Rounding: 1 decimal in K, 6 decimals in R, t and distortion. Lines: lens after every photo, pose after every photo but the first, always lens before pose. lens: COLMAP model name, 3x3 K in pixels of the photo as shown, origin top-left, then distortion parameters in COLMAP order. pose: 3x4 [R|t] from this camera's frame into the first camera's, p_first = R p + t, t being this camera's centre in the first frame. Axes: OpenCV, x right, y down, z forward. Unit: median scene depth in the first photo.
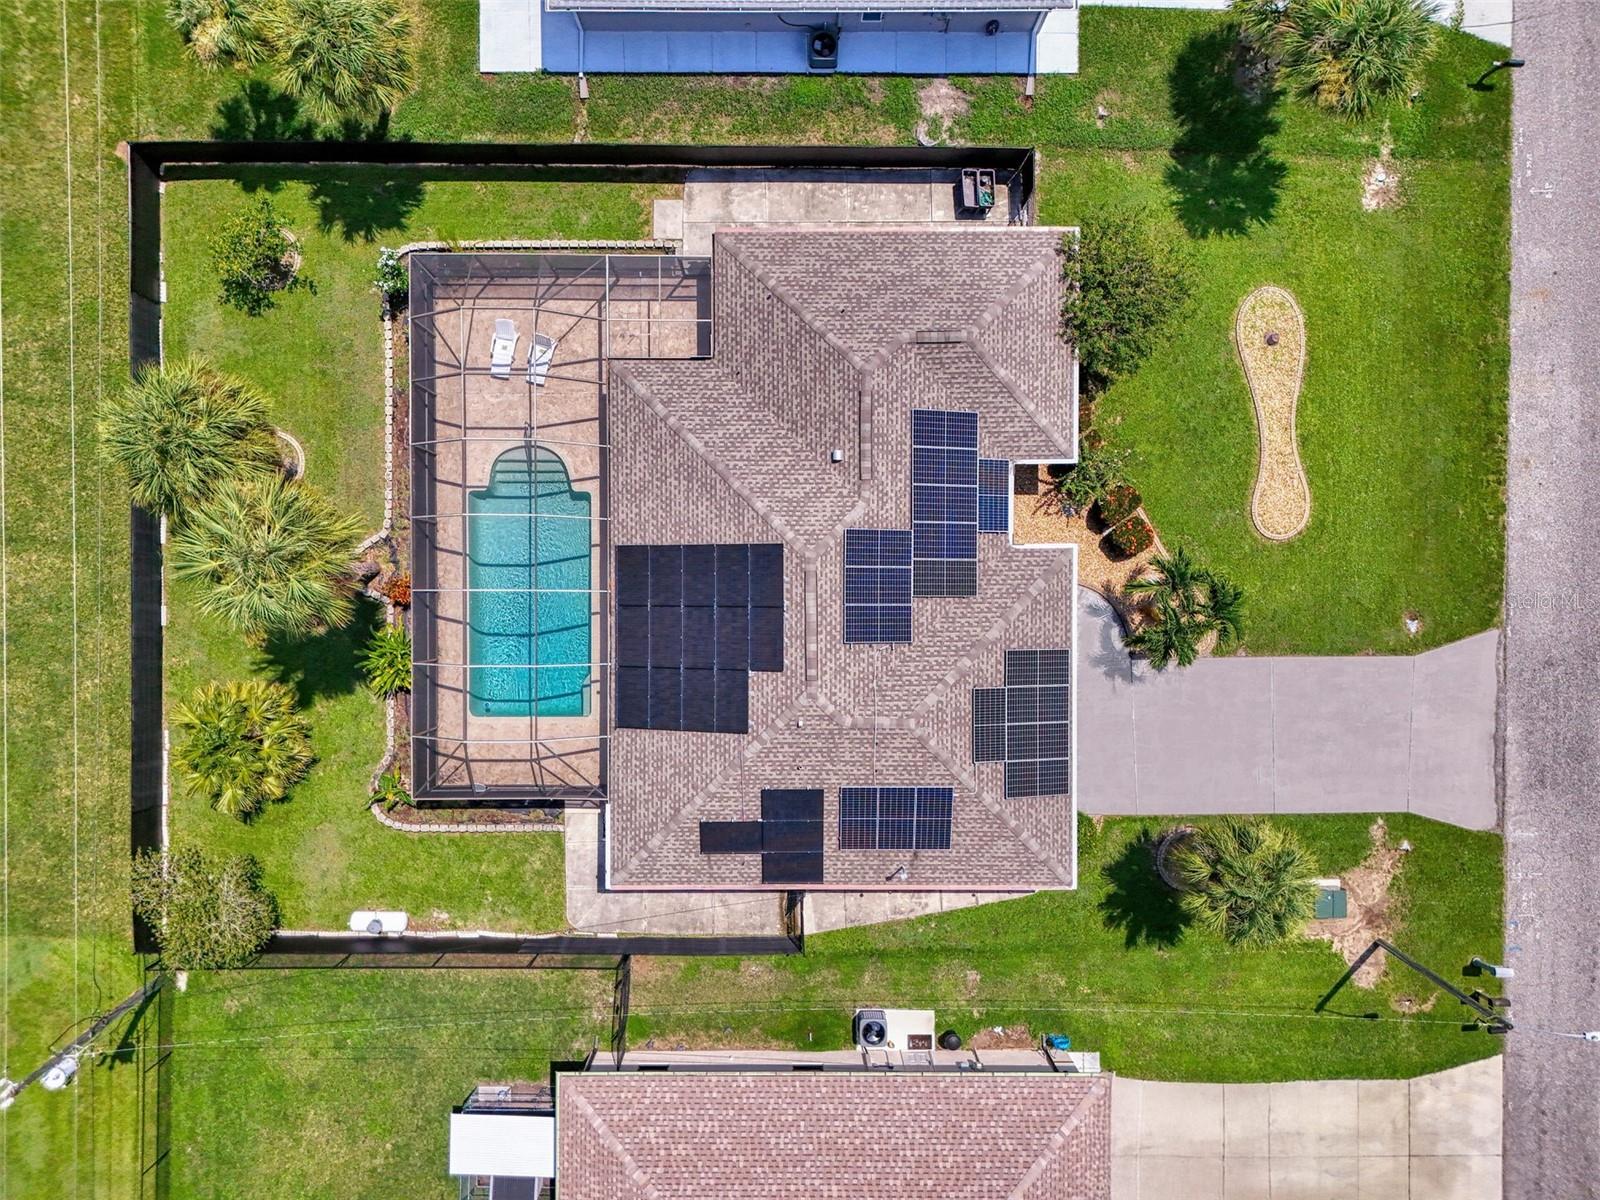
lens RADIAL K [[1199.2, 0, 795.4], [0, 1199.2, 599.3], [0, 0, 1]] dist [0.071875, -0.090532]
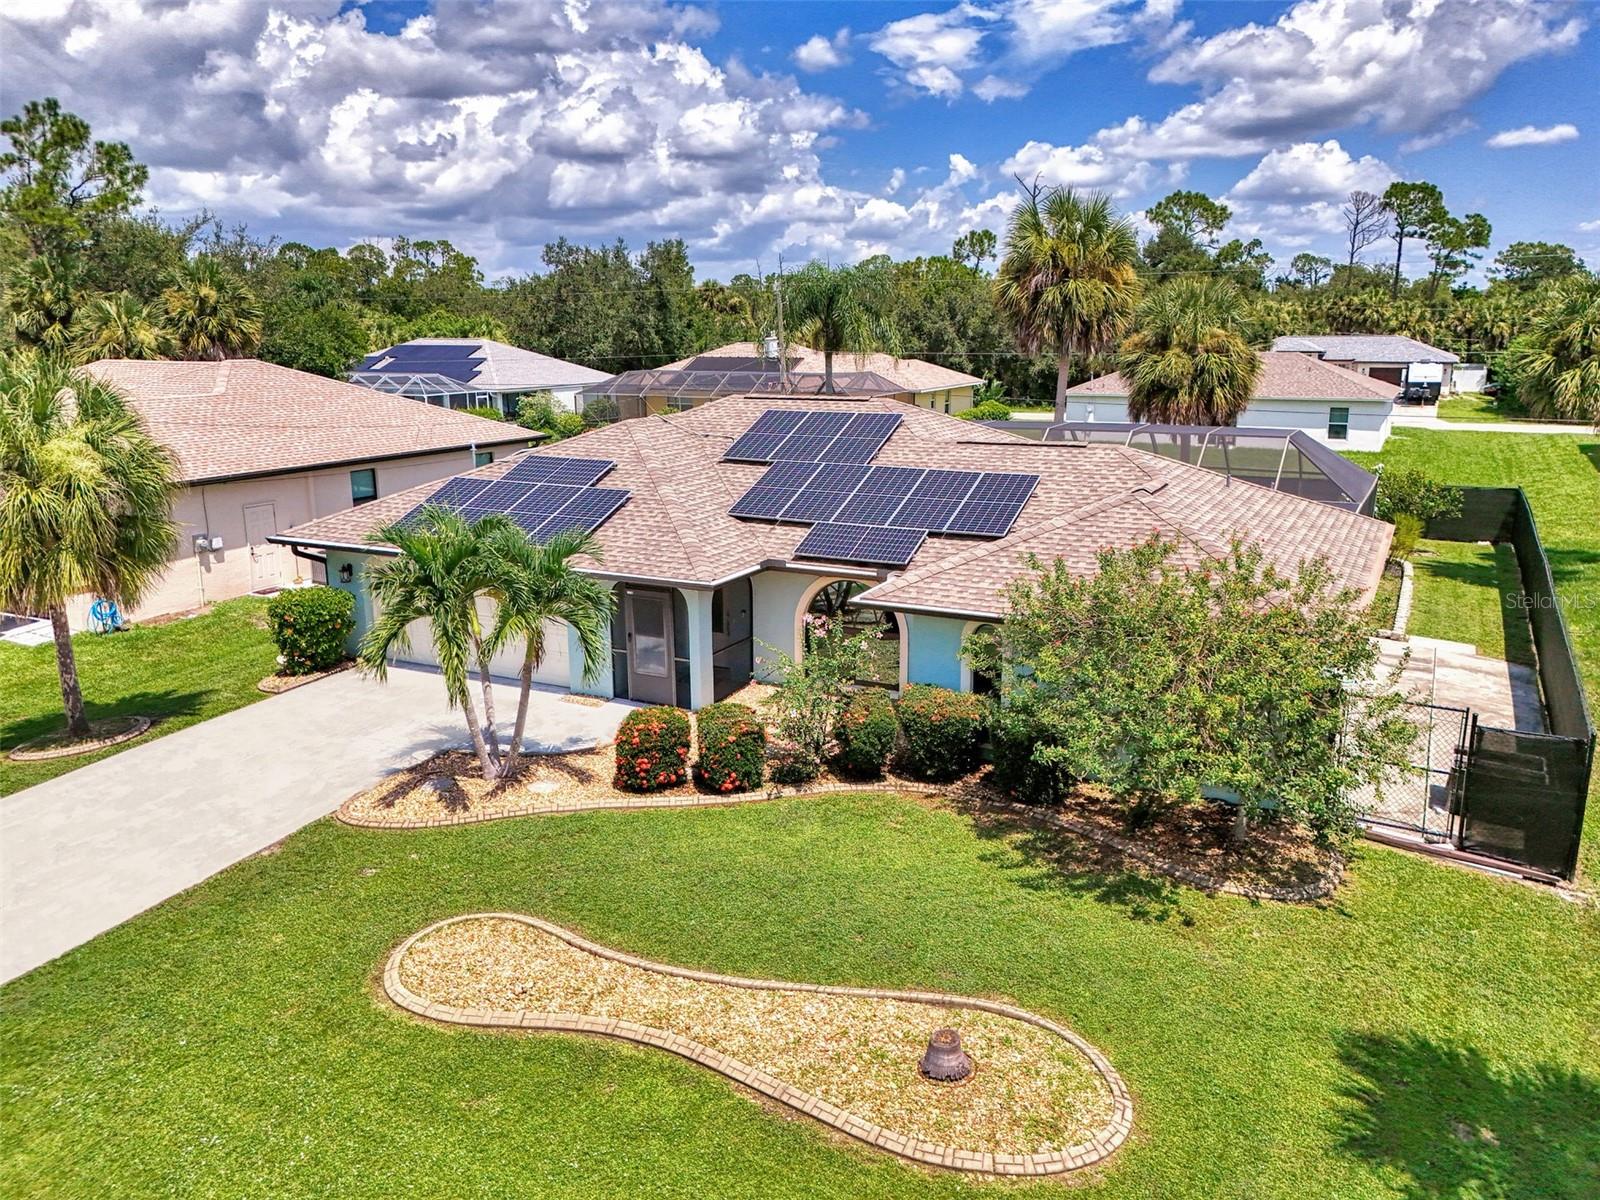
lens RADIAL K [[1222.7, 0, 798.1], [0, 1222.7, 595.4], [0, 0, 1]] dist [0.065316, -0.076601]
pose [[-0.464411, 0.195426, -0.863789, 0.626461], [-0.885590, -0.110471, 0.451139, -0.297033], [-0.007259, 0.974477, 0.224371, 0.804289]]
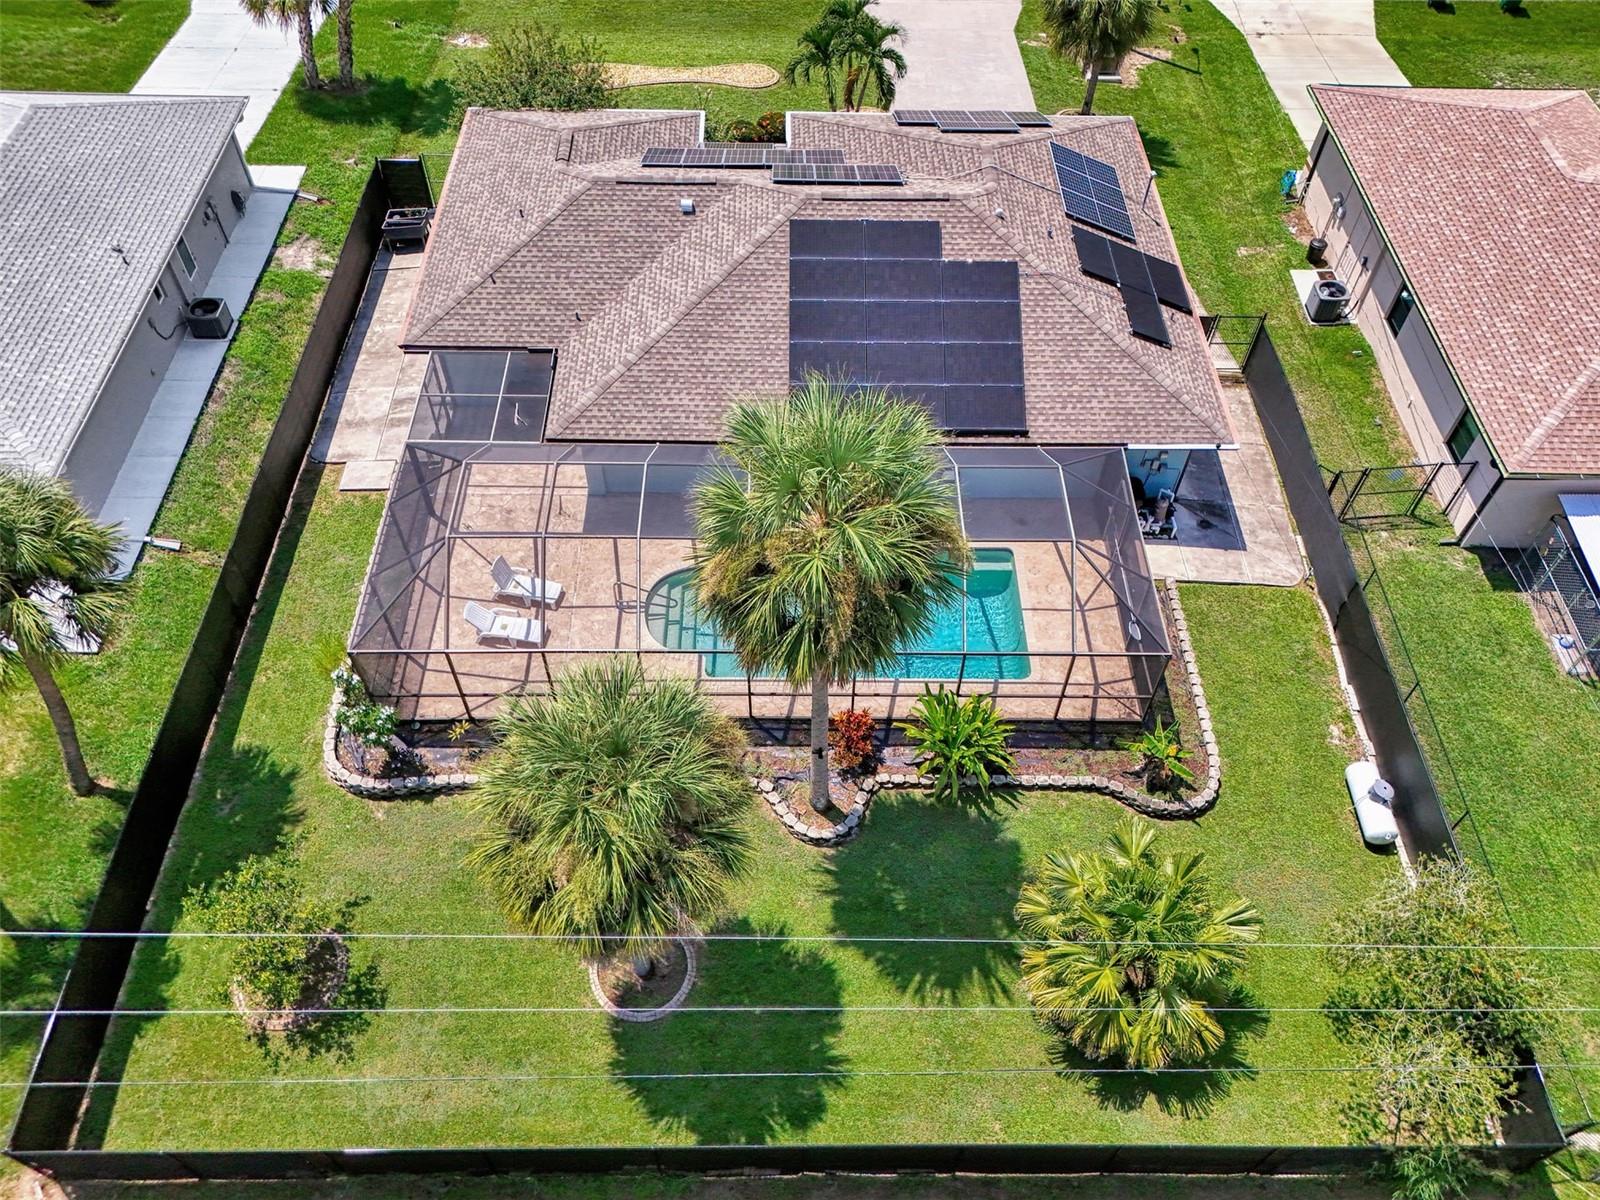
lens RADIAL K [[1222.7, 0, 798.1], [0, 1222.7, 595.4], [0, 0, 1]] dist [0.065316, -0.076601]
pose [[-0.006484, -0.782269, 0.622907, -0.688552], [0.999970, -0.002504, 0.007264, -0.042683], [-0.004123, 0.622935, 0.782262, 0.437896]]
